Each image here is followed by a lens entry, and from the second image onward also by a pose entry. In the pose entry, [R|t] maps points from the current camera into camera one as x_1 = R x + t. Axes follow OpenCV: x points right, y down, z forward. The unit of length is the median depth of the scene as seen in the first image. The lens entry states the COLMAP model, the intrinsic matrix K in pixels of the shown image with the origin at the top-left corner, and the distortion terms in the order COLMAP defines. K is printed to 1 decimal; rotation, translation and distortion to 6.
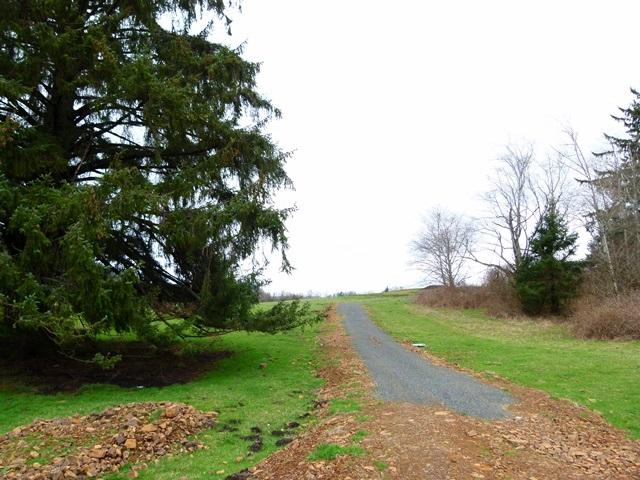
lens RADIAL K [[474.7, 0, 320.1], [0, 474.7, 238.6], [0, 0, 1]] dist [-0.055515, 0.047073]
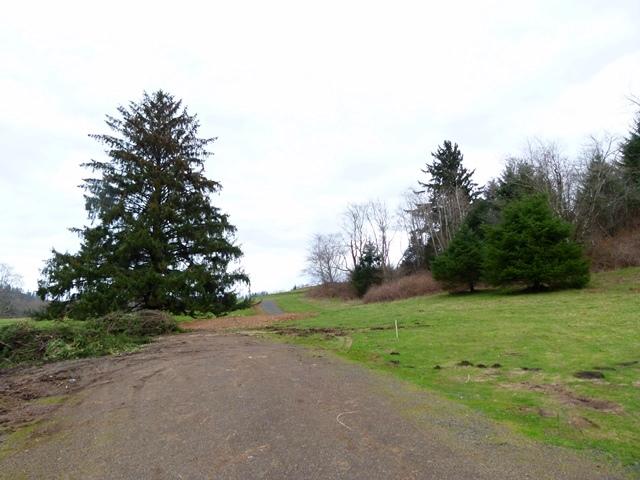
lens RADIAL K [[474.7, 0, 321.5], [0, 474.7, 240.5], [0, 0, 1]] dist [-0.055515, 0.047073]
pose [[0.978841, -0.064086, 0.194330, -0.042171], [0.062862, 0.997944, 0.012464, -0.062447], [-0.194730, 0.000016, 0.980857, -0.519972]]
